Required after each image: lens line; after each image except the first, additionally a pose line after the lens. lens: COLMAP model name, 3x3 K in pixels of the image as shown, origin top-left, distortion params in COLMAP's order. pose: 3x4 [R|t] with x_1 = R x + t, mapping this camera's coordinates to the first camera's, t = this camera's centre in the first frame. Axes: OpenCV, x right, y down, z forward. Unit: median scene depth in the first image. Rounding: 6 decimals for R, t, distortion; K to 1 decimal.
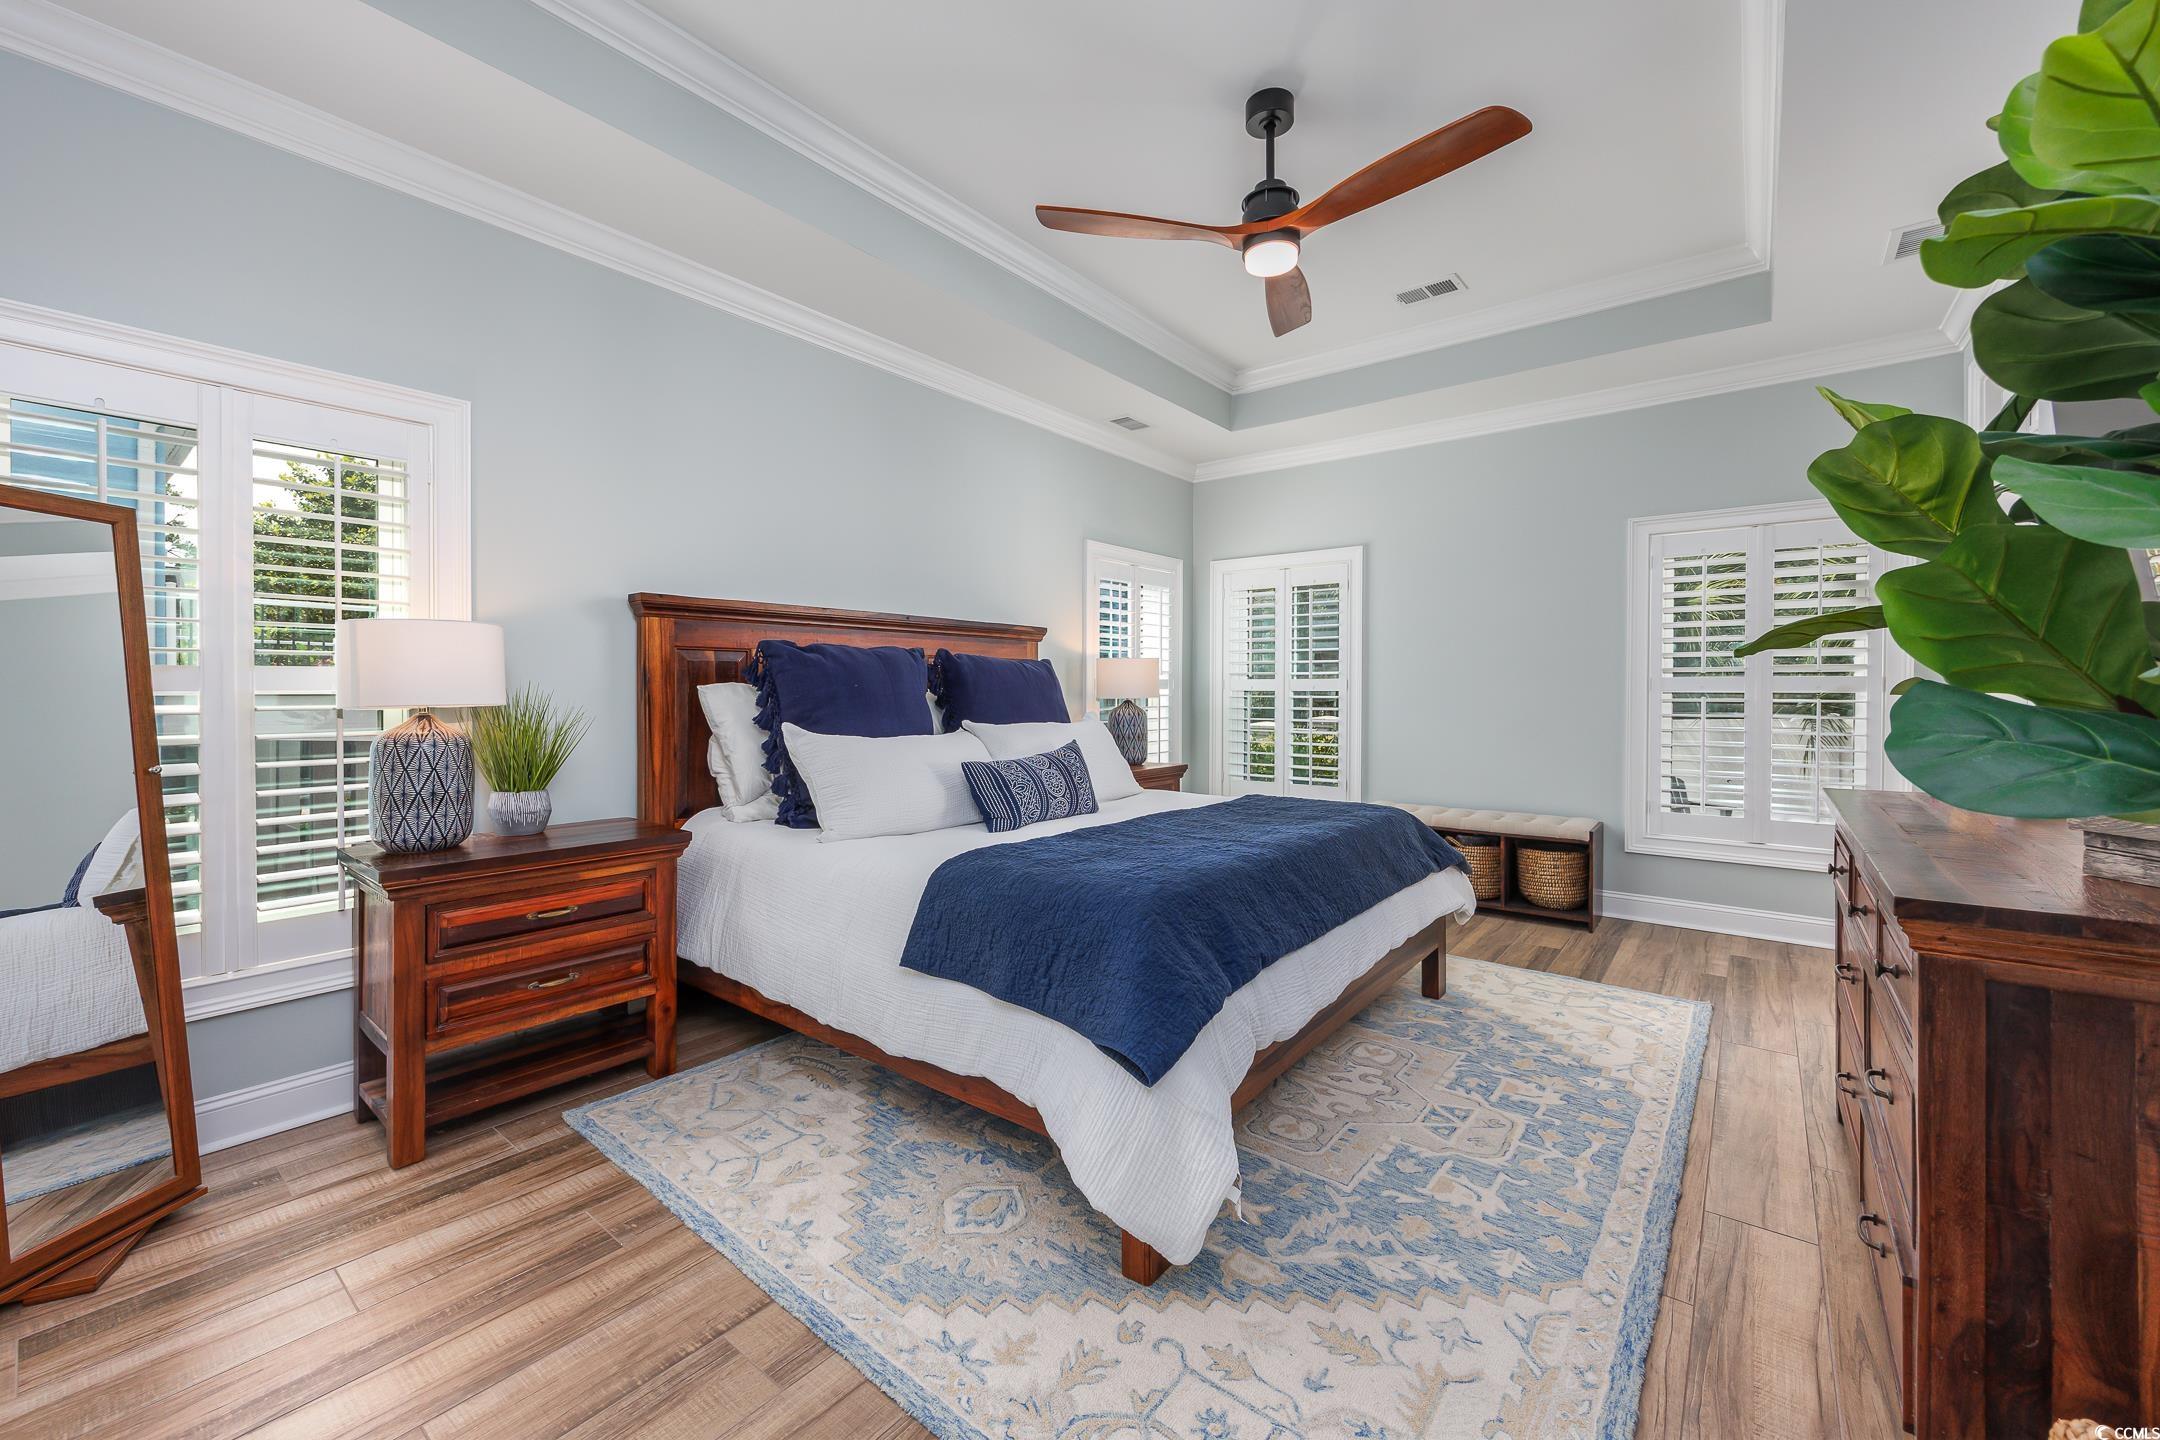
lens RADIAL K [[839.1, 0, 1080.9], [0, 839.1, 699.1], [0, 0, 1]] dist [-0.000405, -0.000091]
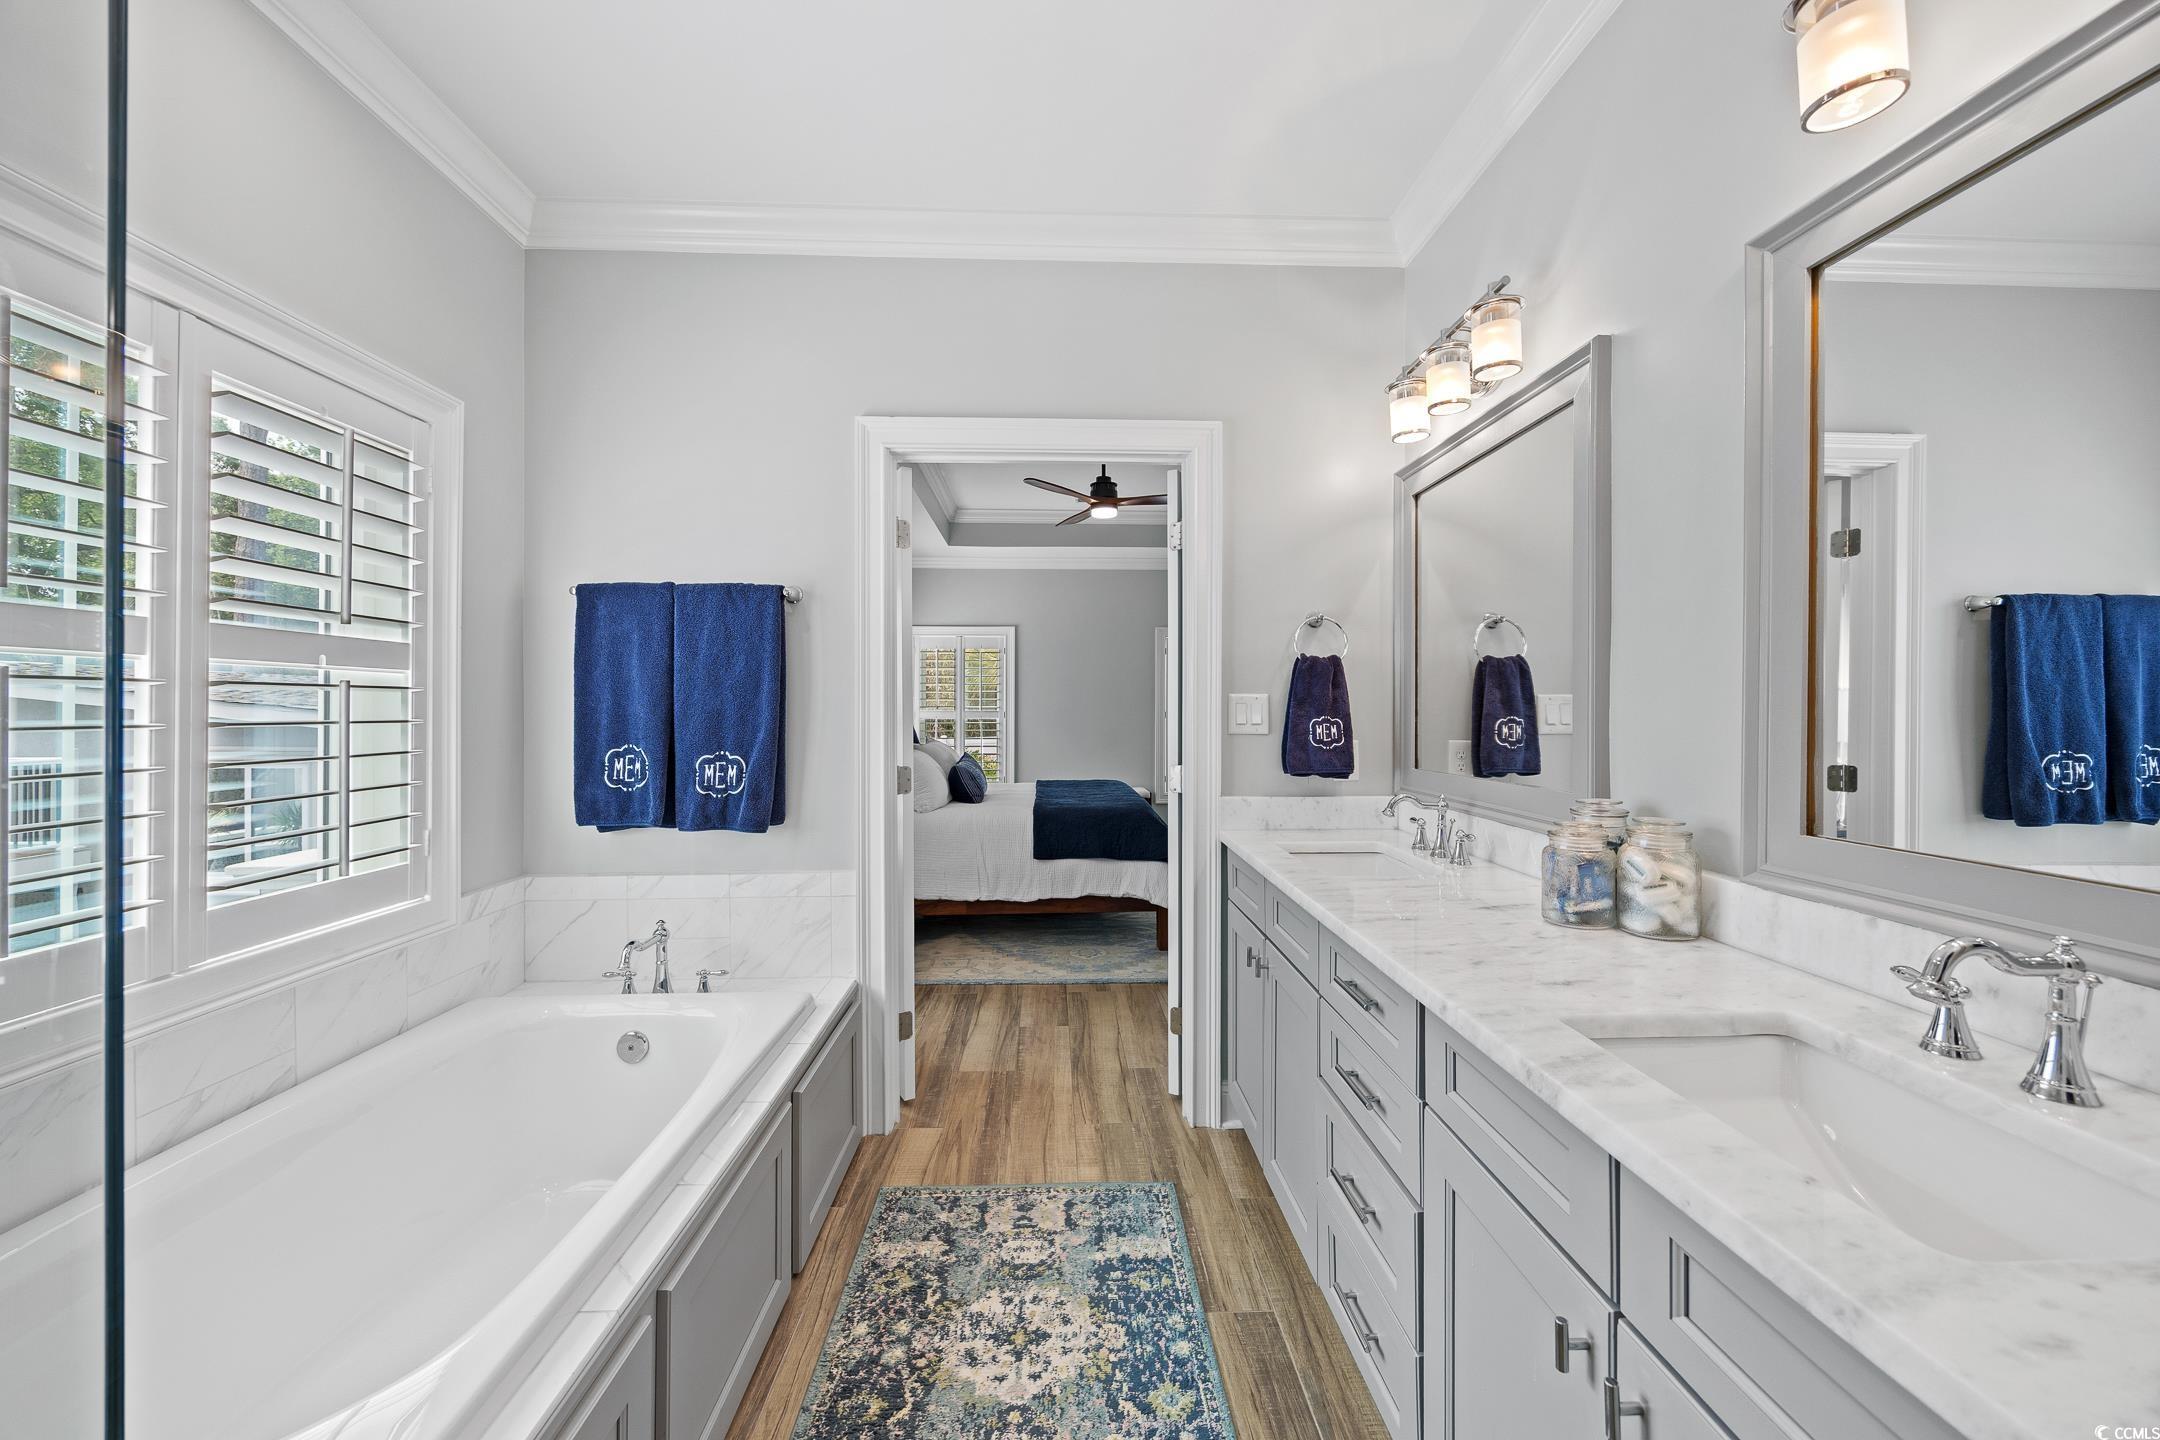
lens RADIAL K [[839.1, 0, 1097.5], [0, 839.1, 703.4], [0, 0, 1]] dist [-0.000405, -0.000091]
pose [[0.743022, 0.006087, 0.669240, -1.613826], [0.005057, 0.999879, -0.014709, -0.037530], [-0.669248, 0.014313, 0.742901, -0.717342]]
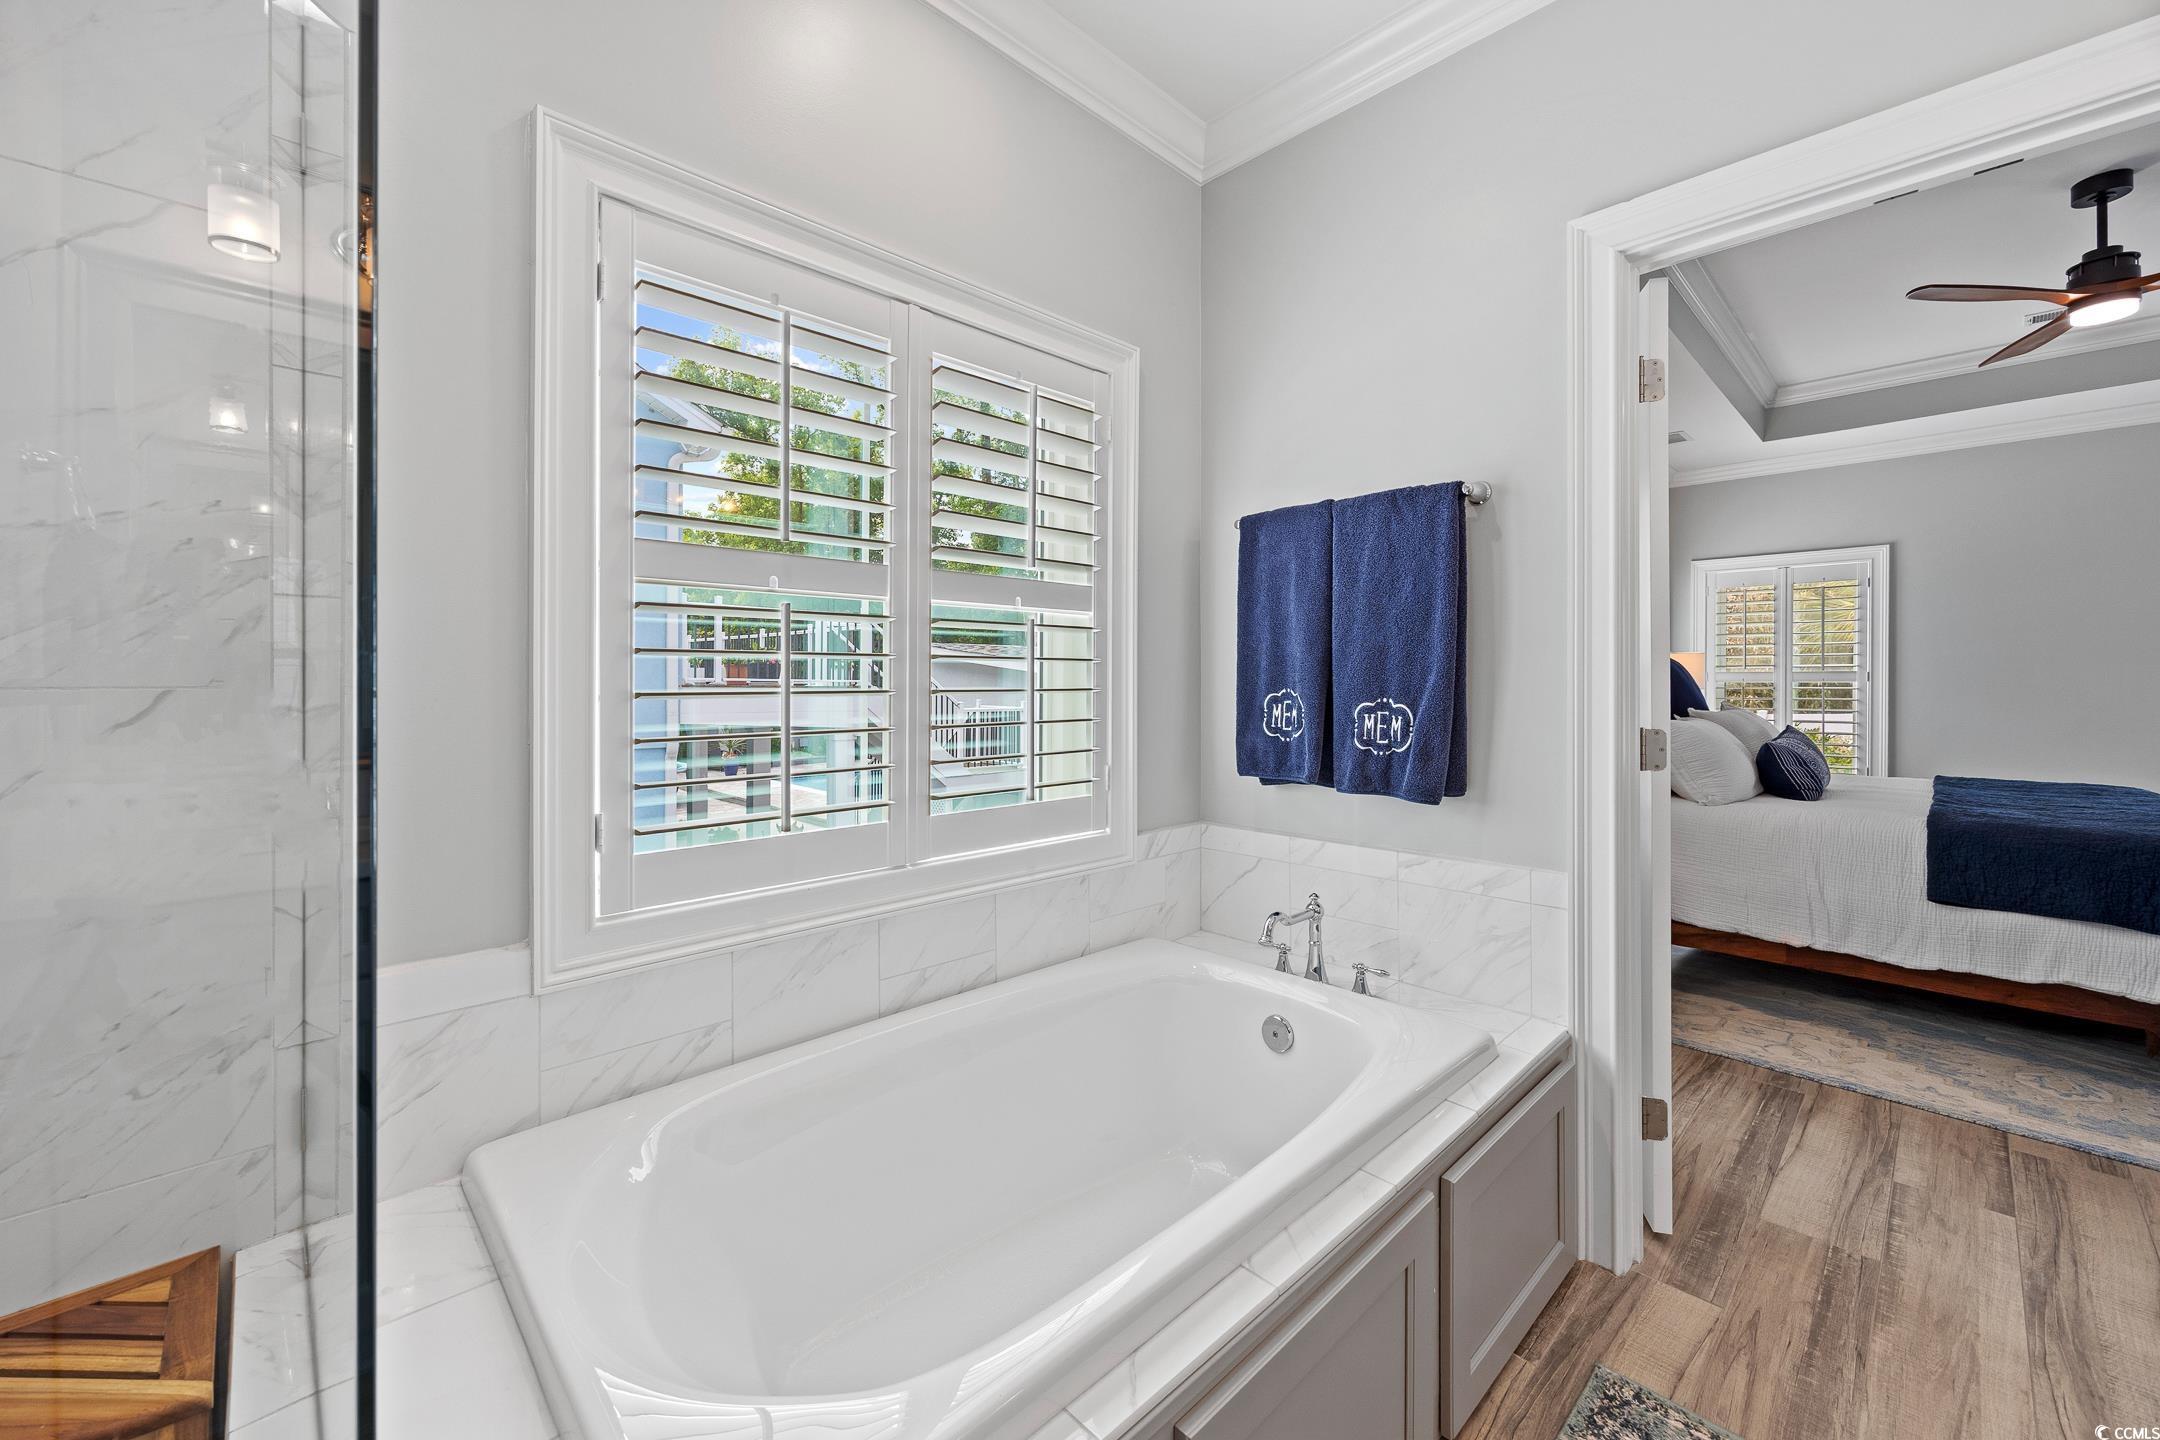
lens RADIAL K [[839.1, 0, 1095.6], [0, 839.1, 686.6], [0, 0, 1]] dist [-0.000405, -0.000091]
pose [[0.992183, 0.001290, -0.124781, -1.410783], [-0.001994, 0.999983, -0.005521, 0.005424], [0.124772, 0.005727, 0.992169, -0.456168]]
